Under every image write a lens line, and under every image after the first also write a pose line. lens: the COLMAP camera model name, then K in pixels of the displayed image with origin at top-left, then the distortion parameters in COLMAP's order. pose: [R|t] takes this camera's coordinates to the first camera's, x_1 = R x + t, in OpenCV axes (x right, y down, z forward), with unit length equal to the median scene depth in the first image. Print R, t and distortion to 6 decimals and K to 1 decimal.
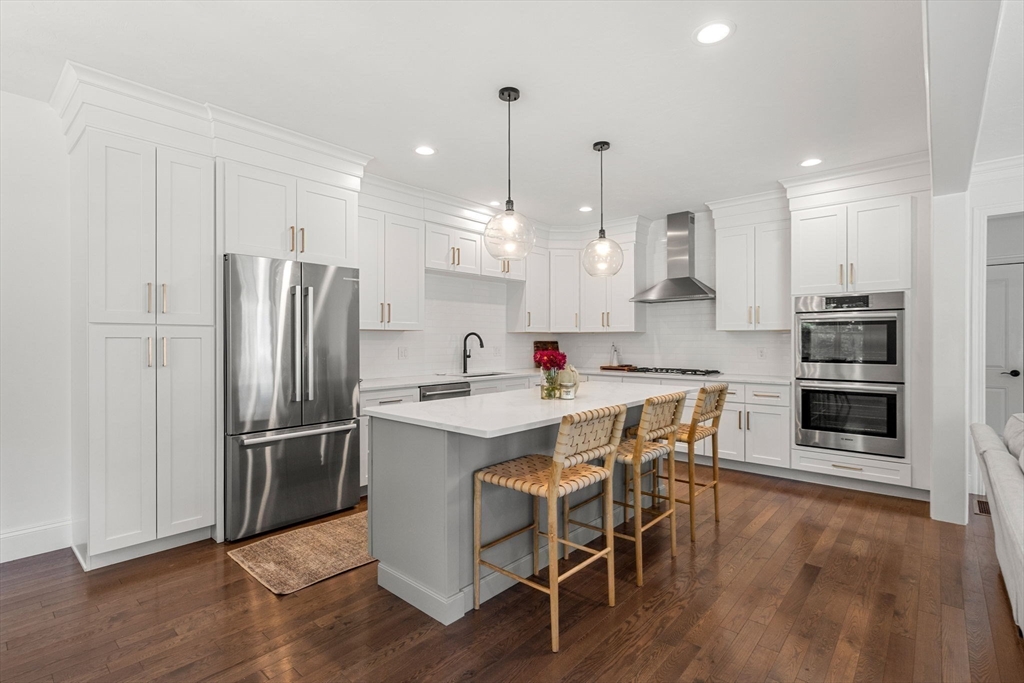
lens RADIAL K [[493.0, 0, 507.2], [0, 493.0, 344.3], [0, 0, 1]] dist [-0.000237, -0.000046]
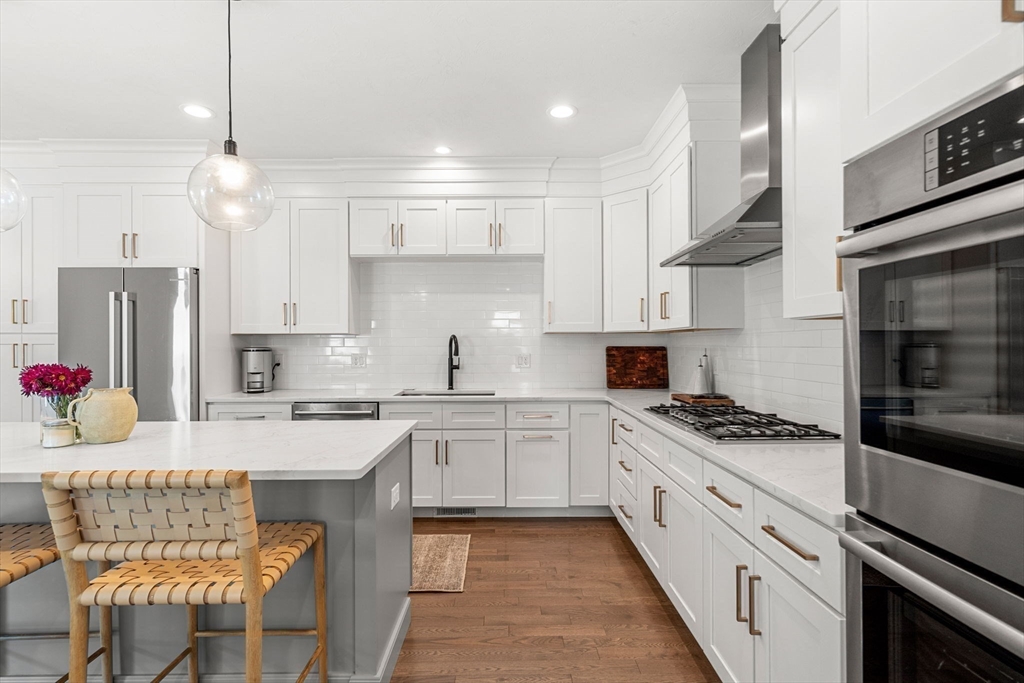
lens RADIAL K [[481.1, 0, 512.0], [0, 481.1, 341.5], [0, 0, 1]] dist [-0.004874, -0.000183]
pose [[0.665936, -0.002156, -0.746005, 0.559702], [-0.006121, 0.999946, -0.008355, -0.008723], [0.745983, 0.010130, 0.665888, 0.630702]]
